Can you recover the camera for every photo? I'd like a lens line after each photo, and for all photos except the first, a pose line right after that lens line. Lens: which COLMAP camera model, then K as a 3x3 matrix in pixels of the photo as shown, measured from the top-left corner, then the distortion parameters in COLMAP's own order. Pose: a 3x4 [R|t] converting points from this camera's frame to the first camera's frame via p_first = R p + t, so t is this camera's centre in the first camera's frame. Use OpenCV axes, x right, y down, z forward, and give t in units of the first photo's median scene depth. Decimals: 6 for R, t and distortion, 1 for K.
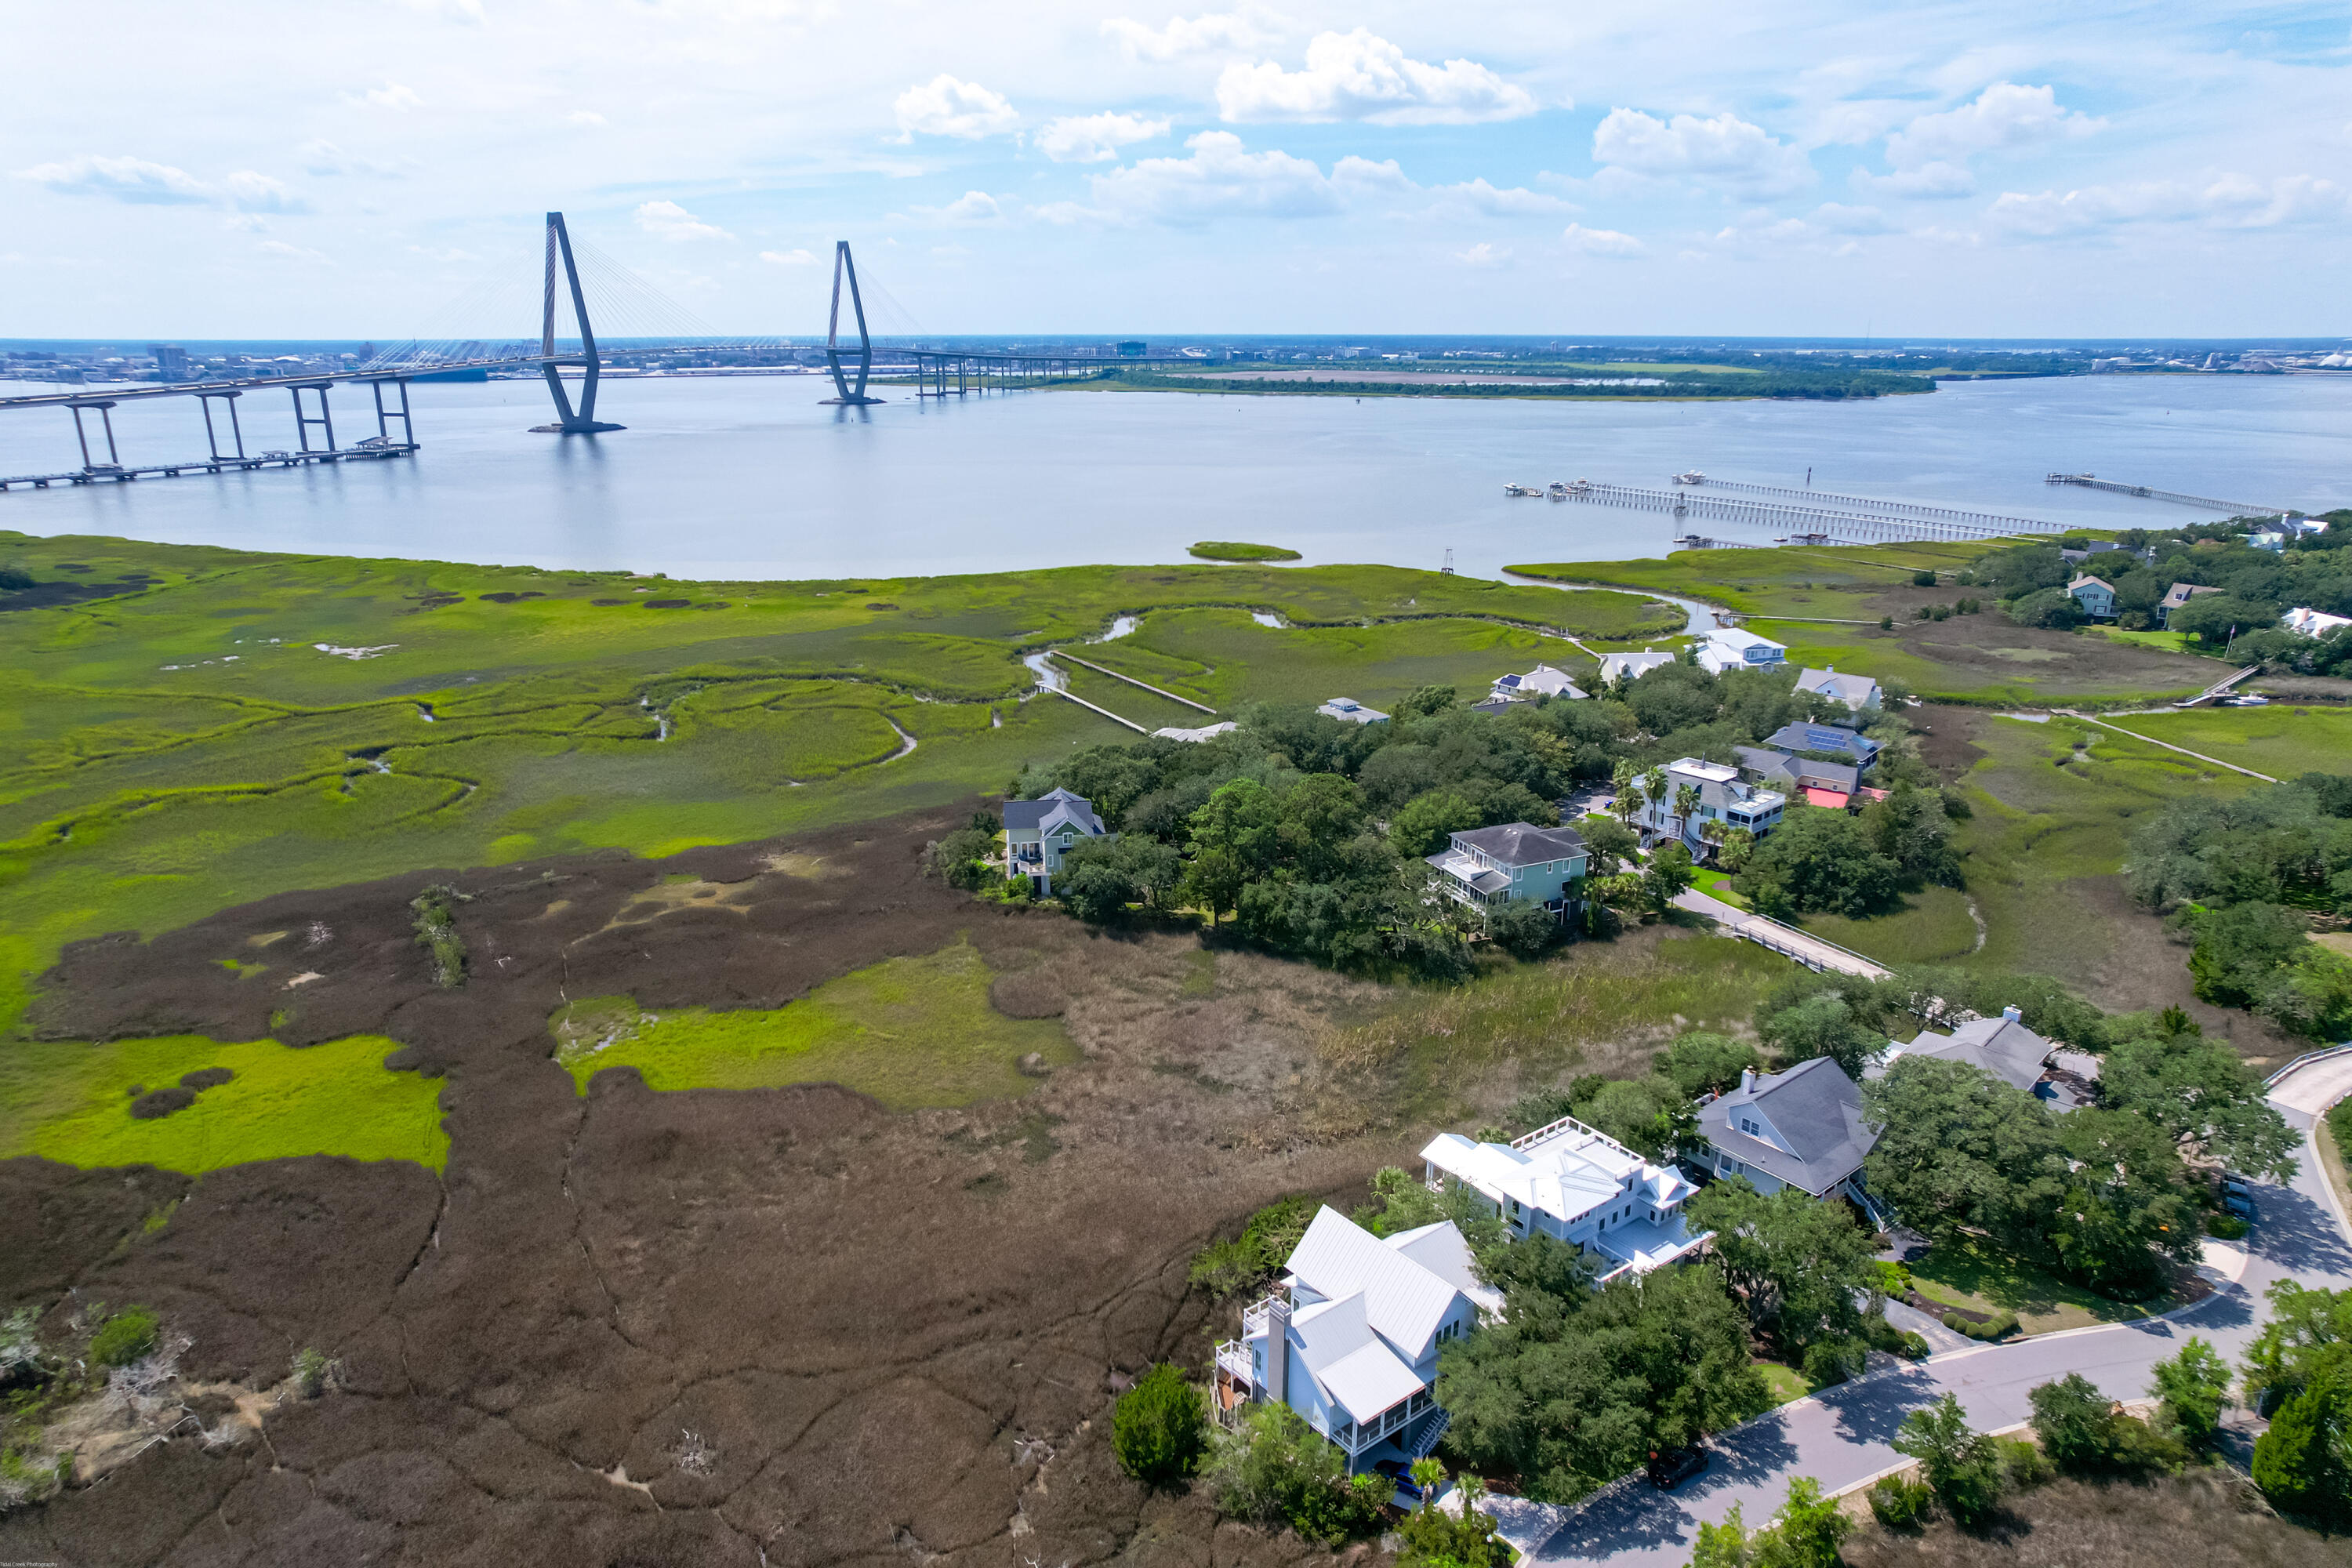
lens RADIAL K [[1494.9, 0, 1183.6], [0, 1494.9, 777.0], [0, 0, 1]] dist [-0.065350, 0.068713]
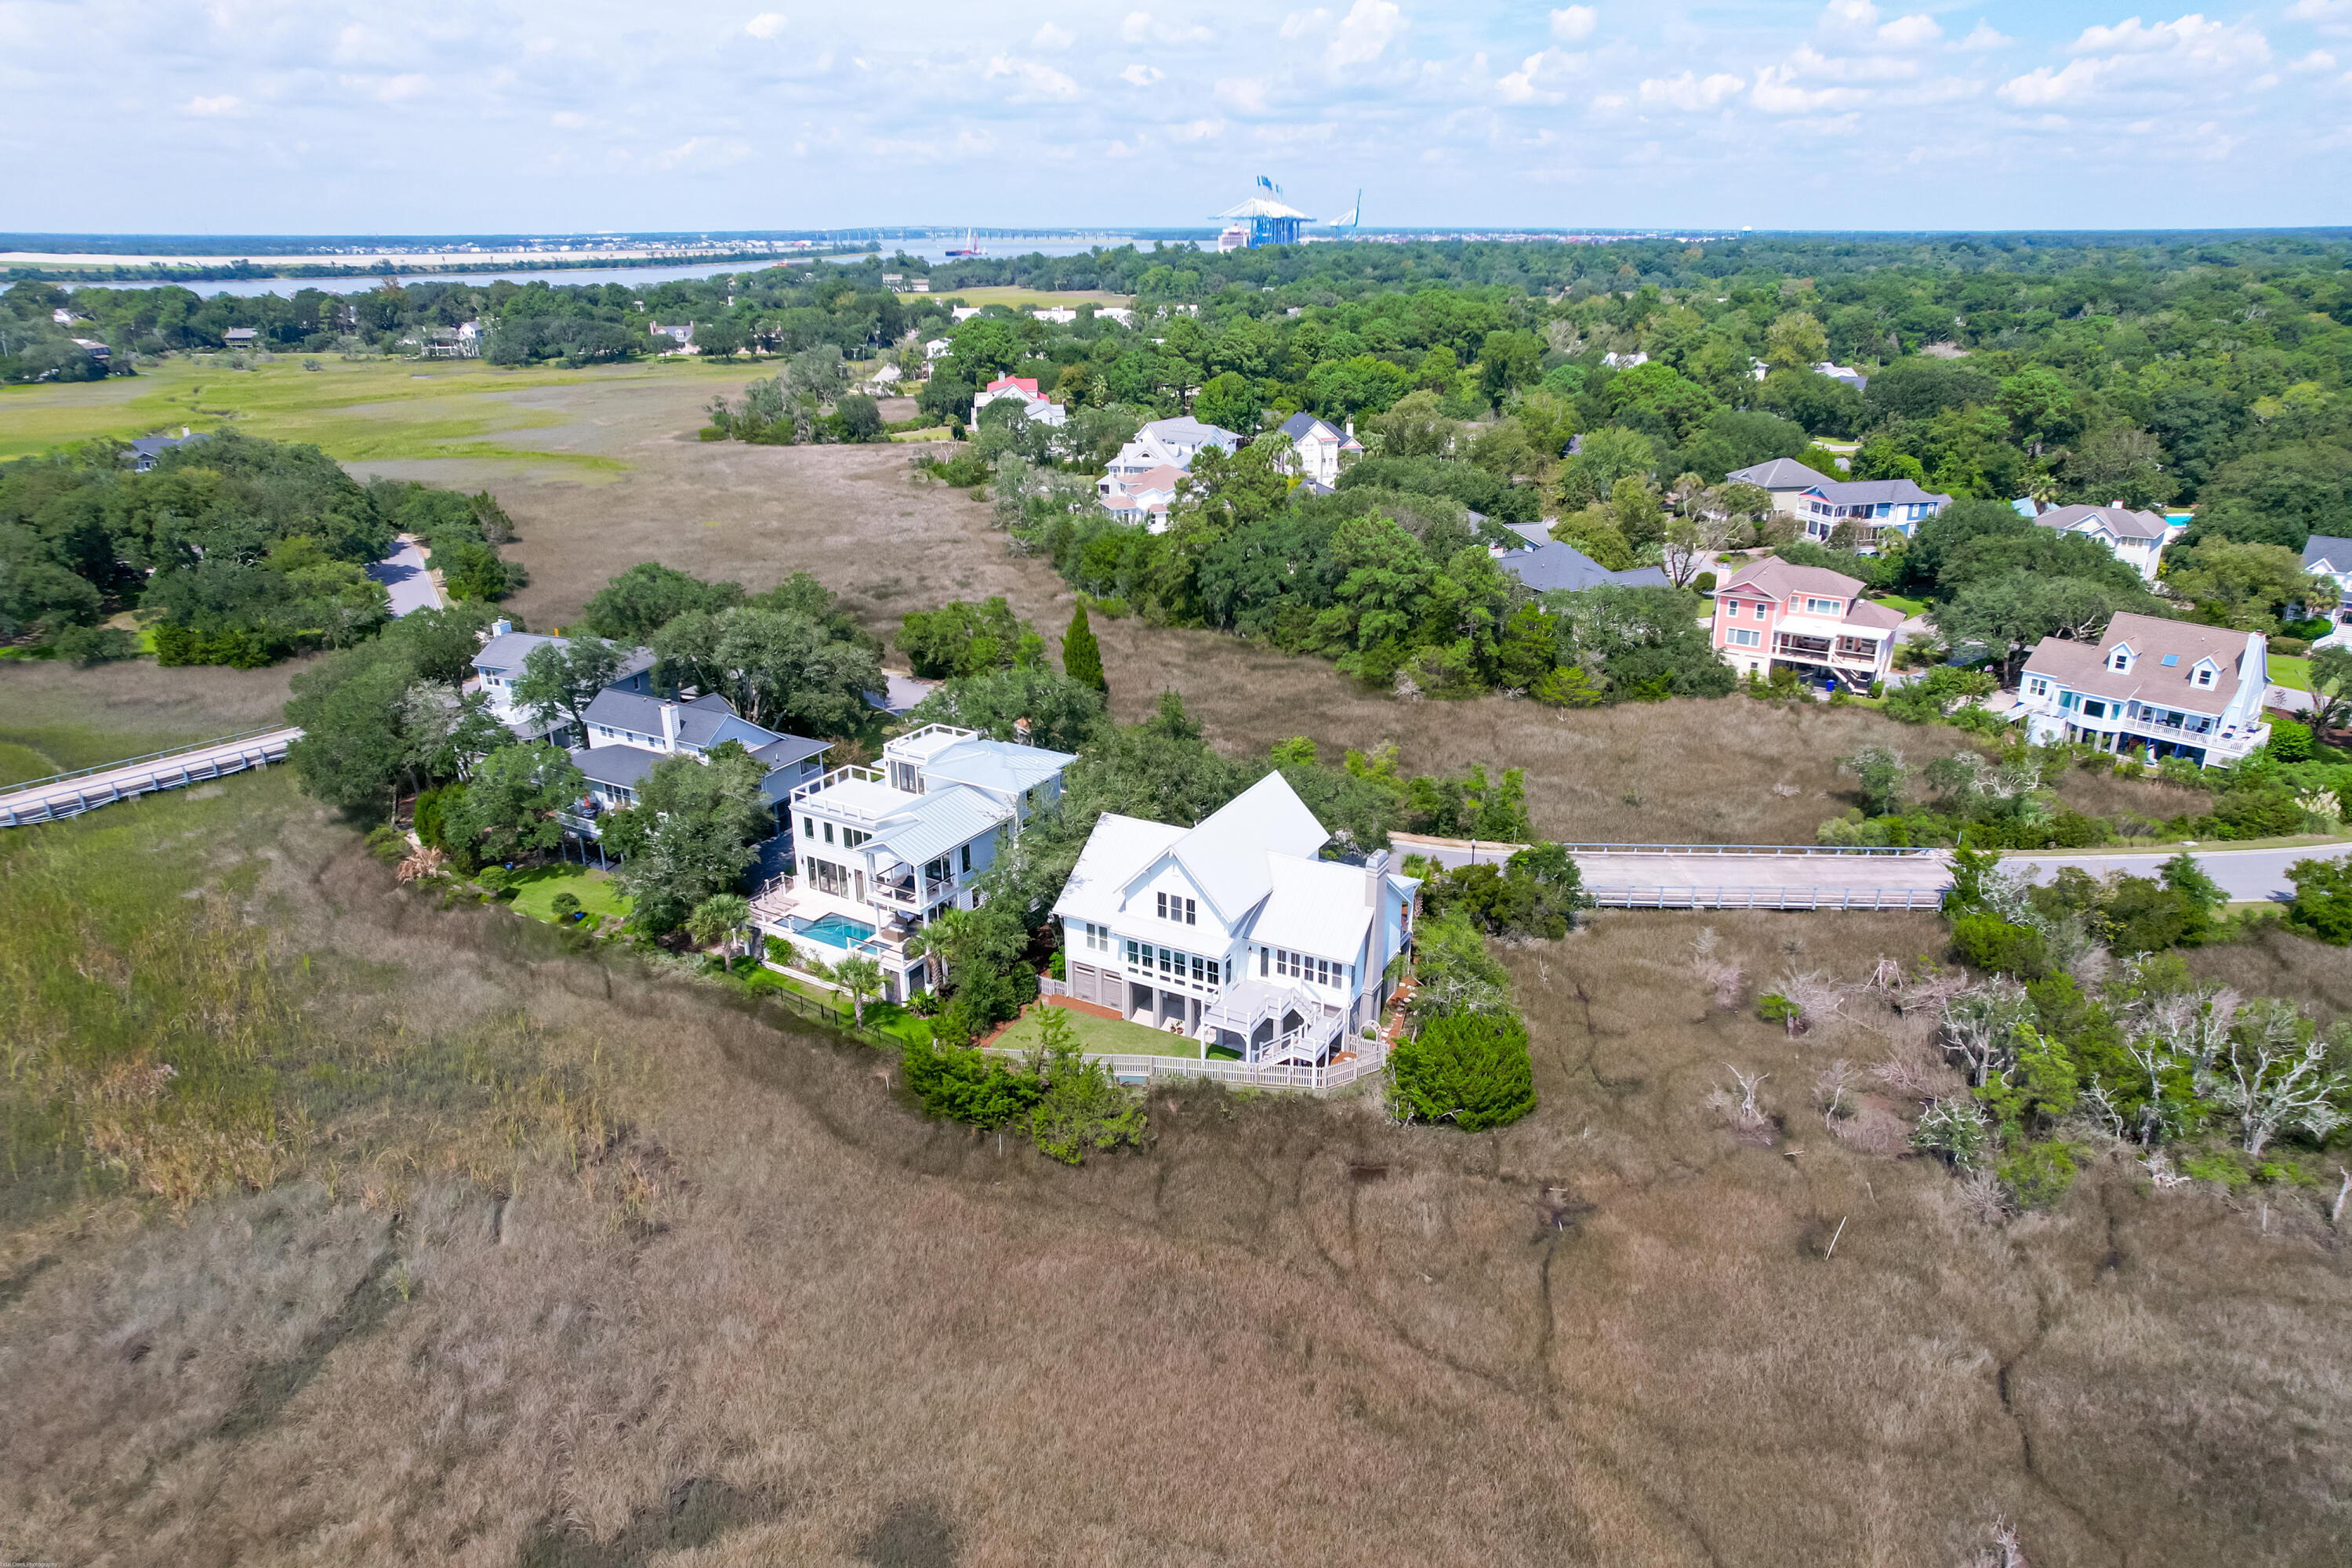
lens RADIAL K [[1494.9, 0, 1180.9], [0, 1494.9, 781.9], [0, 0, 1]] dist [-0.065350, 0.068713]
pose [[-0.389782, -0.322176, 0.862712, -0.302936], [0.268234, 0.856469, 0.441035, -0.033276], [-0.880977, 0.403316, -0.247418, 0.672995]]
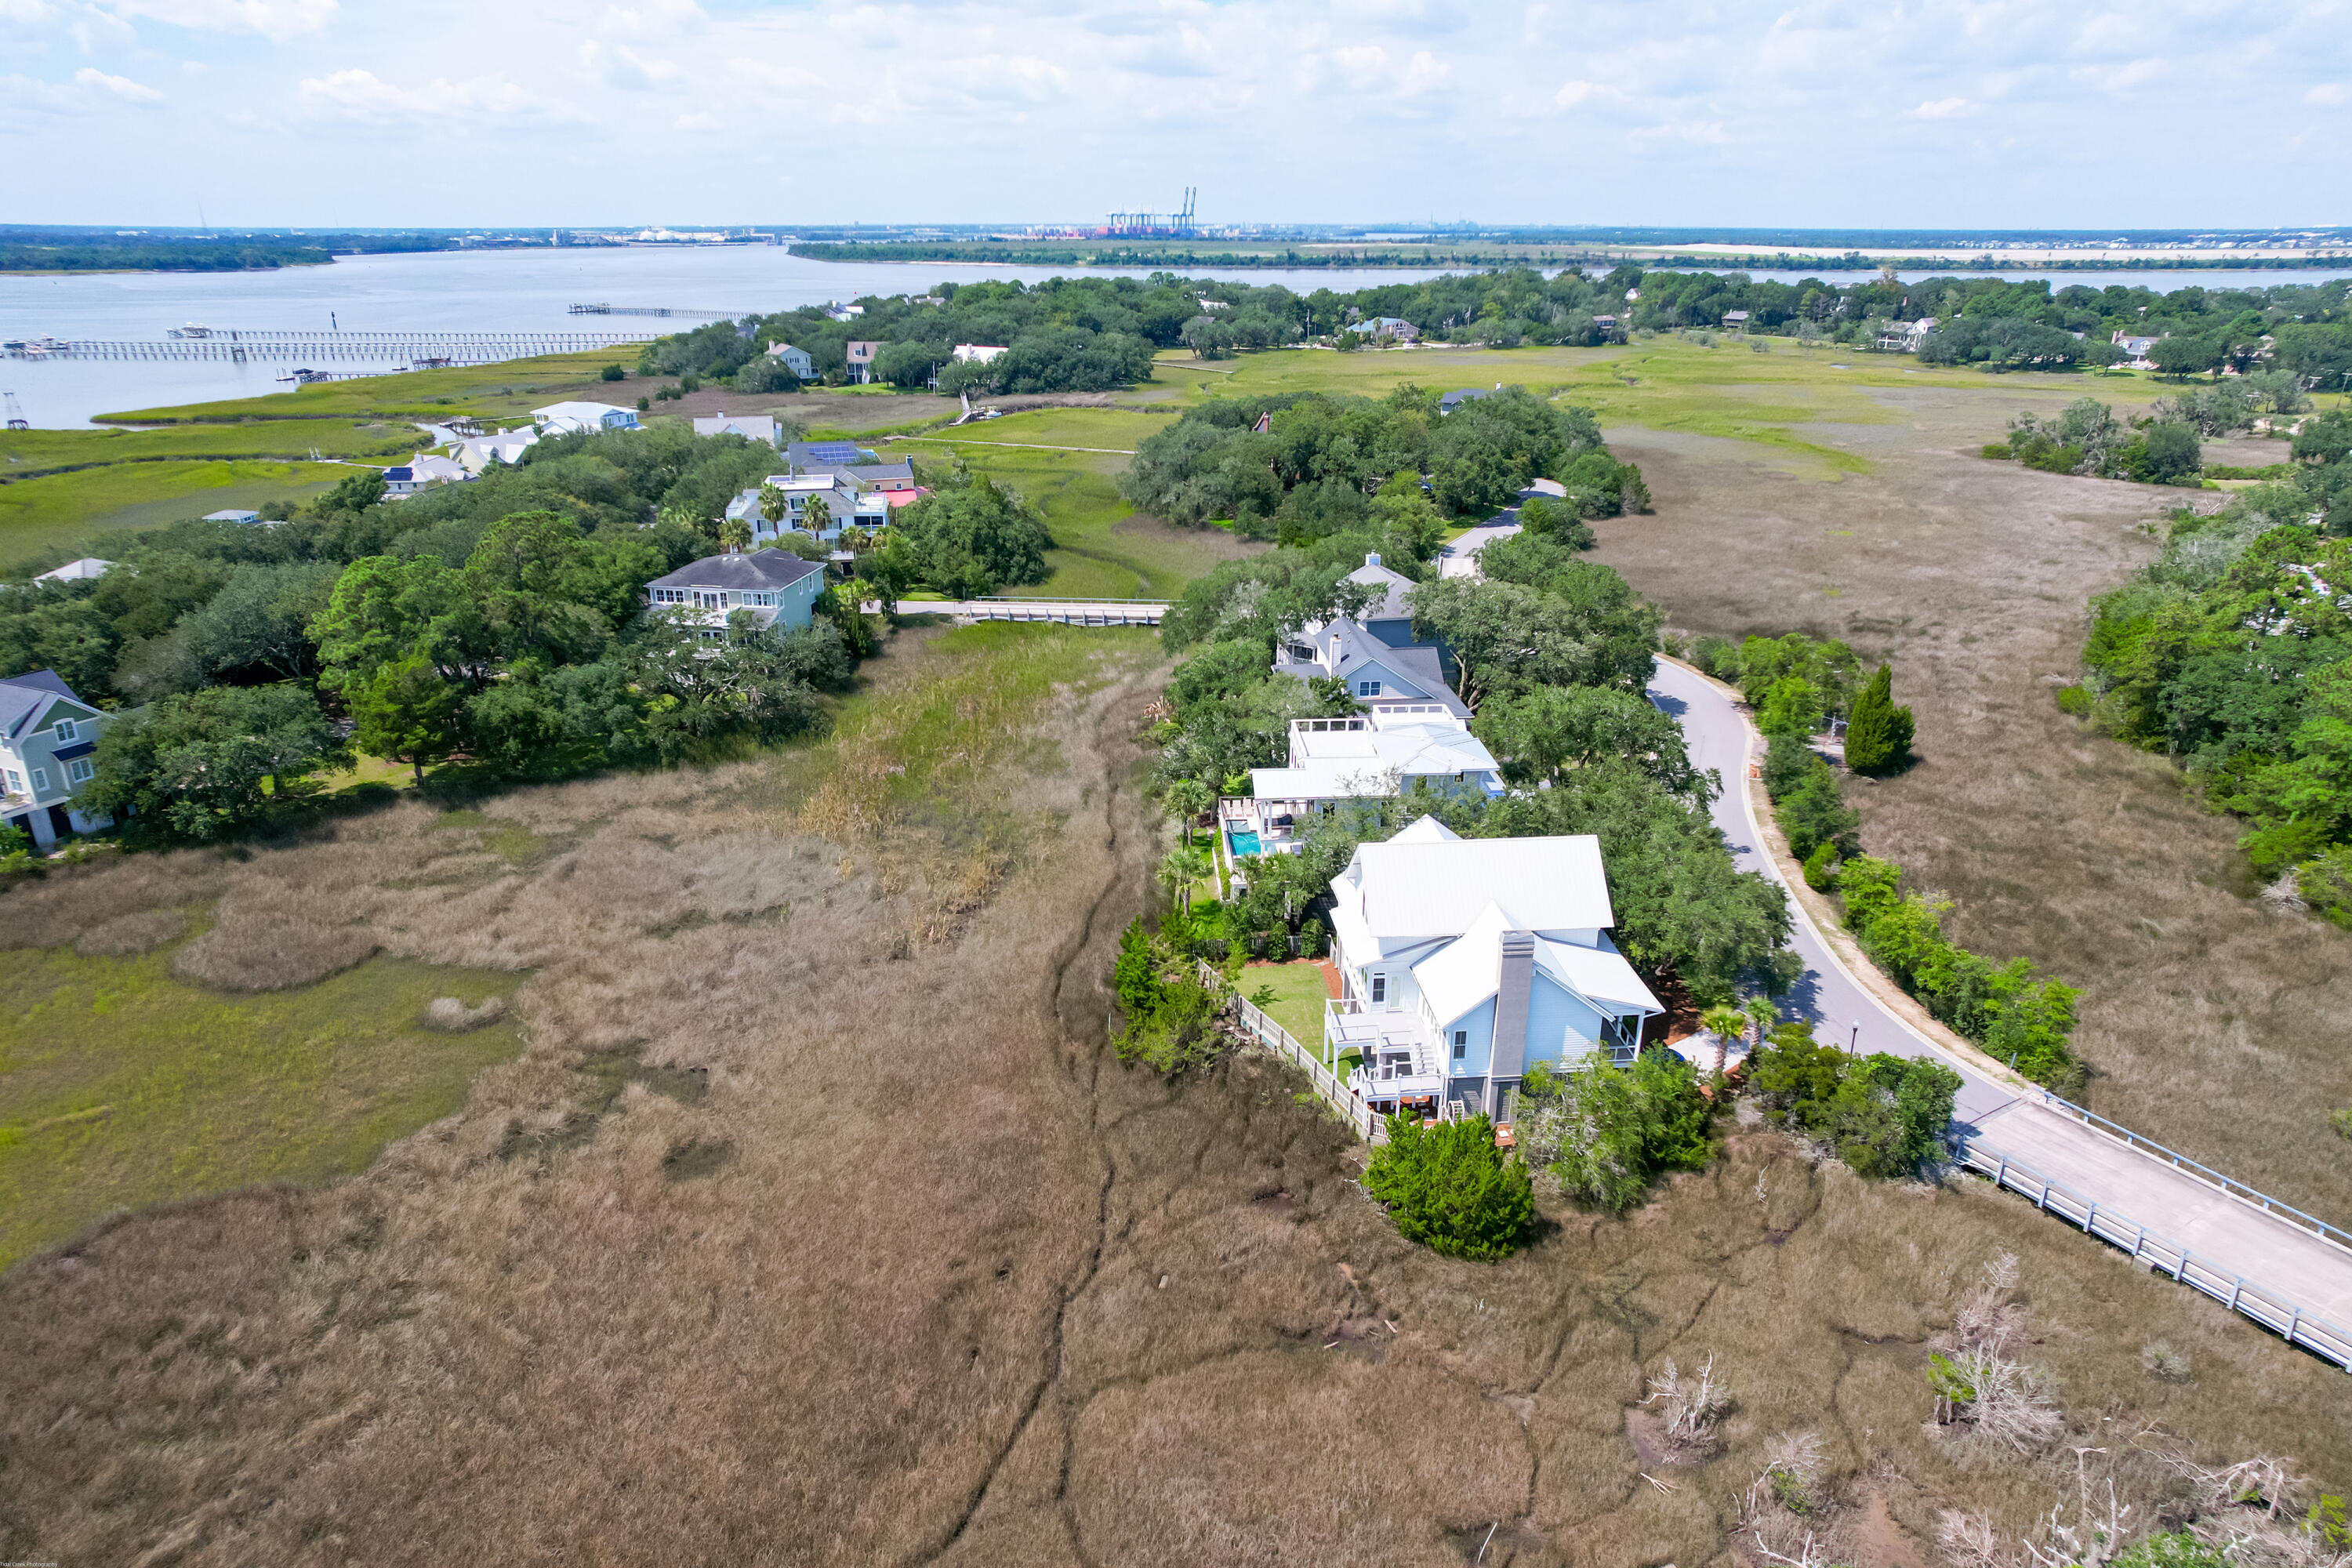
lens RADIAL K [[1494.9, 0, 1183.3], [0, 1494.9, 776.8], [0, 0, 1]] dist [-0.065350, 0.068713]
pose [[0.546993, -0.292615, 0.784331, -0.297807], [0.240245, 0.952380, 0.187763, 0.057128], [-0.801923, 0.085727, 0.591244, 0.367875]]
